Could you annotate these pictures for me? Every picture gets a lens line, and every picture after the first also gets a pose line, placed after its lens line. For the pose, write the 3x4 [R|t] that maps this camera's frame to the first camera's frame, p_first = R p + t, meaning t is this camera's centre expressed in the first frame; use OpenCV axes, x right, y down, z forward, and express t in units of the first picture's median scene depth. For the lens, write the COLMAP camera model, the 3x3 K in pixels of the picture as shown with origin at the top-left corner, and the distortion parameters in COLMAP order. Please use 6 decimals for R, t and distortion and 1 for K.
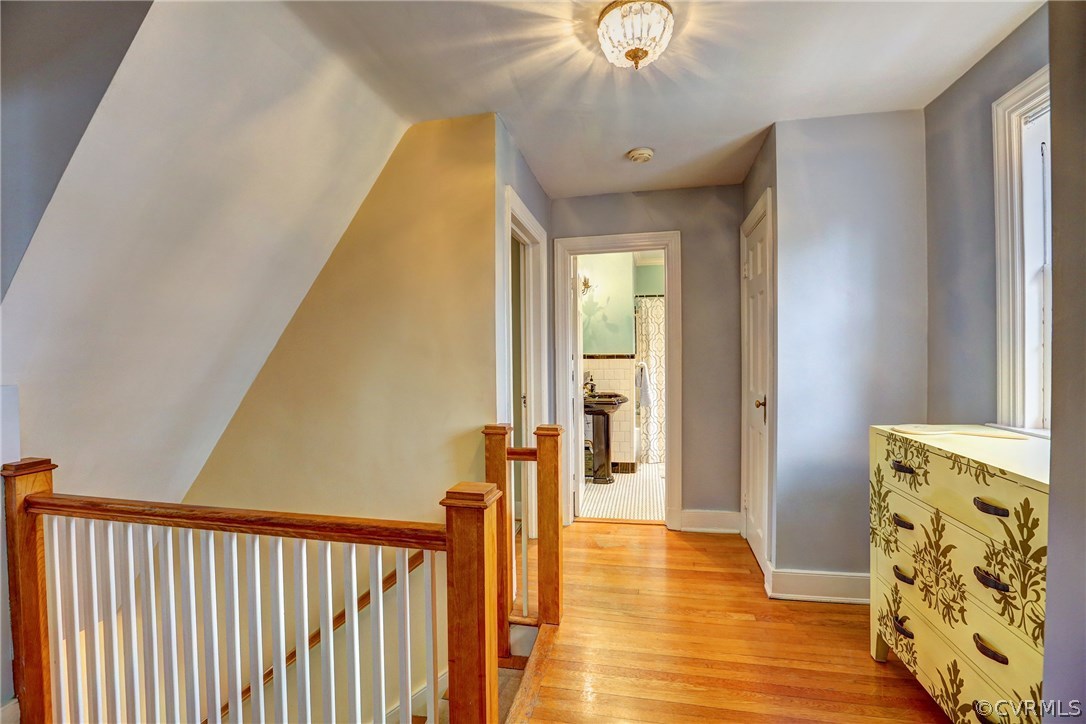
lens RADIAL K [[489.8, 0, 542.7], [0, 489.8, 358.7], [0, 0, 1]] dist [-0.016005, -0.000023]
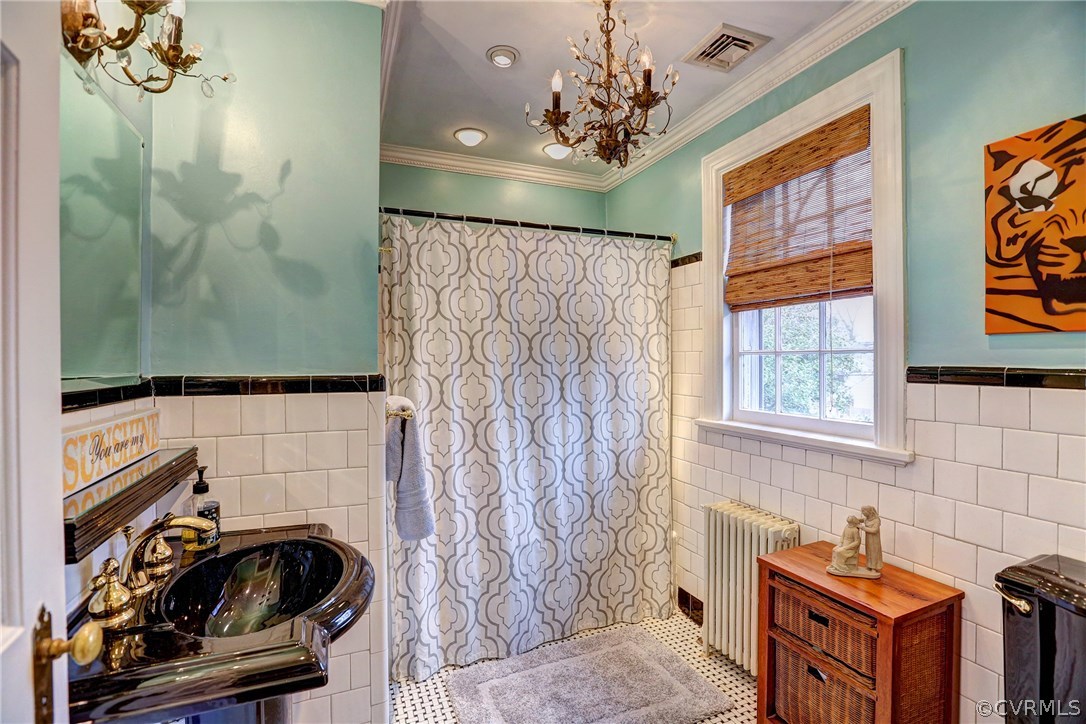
lens RADIAL K [[489.8, 0, 542.7], [0, 489.8, 364.8], [0, 0, 1]] dist [-0.016005, -0.000023]
pose [[0.830990, 0.003796, 0.556275, 0.103016], [0.005438, 0.999874, -0.014946, -0.009129], [-0.556261, 0.015445, 0.830864, 0.696632]]
